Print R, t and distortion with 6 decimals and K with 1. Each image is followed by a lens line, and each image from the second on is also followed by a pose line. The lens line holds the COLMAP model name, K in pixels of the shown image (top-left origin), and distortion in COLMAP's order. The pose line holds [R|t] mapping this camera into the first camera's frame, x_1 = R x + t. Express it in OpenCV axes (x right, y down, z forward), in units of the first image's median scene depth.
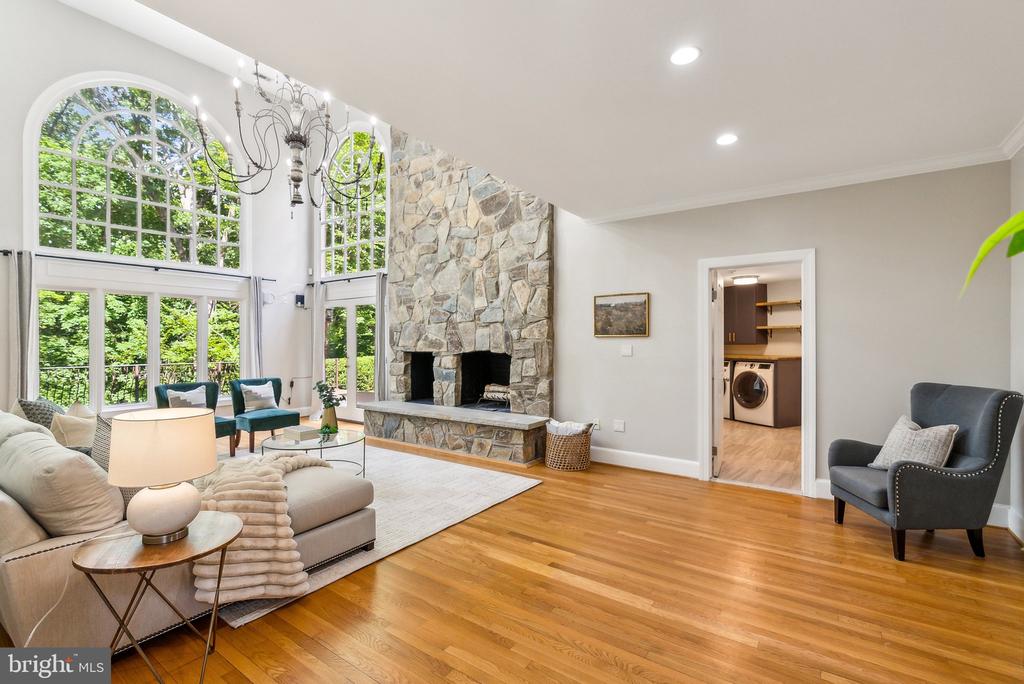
lens RADIAL K [[471.6, 0, 519.8], [0, 471.6, 340.2], [0, 0, 1]] dist [-0.009310, 0.003663]
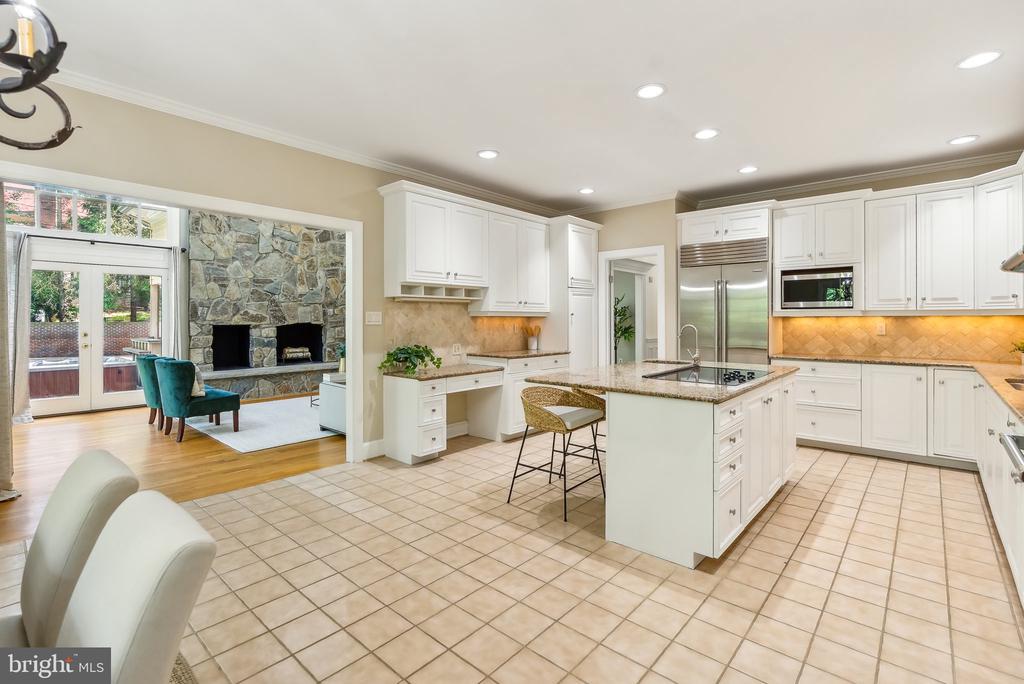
lens RADIAL K [[471.6, 0, 506.0], [0, 471.6, 313.1], [0, 0, 1]] dist [-0.009310, 0.003663]
pose [[0.105293, 0.015182, 0.994325, -1.369258], [-0.001410, 0.999885, -0.015118, 0.013036], [-0.994440, 0.000190, 0.105302, 0.230037]]
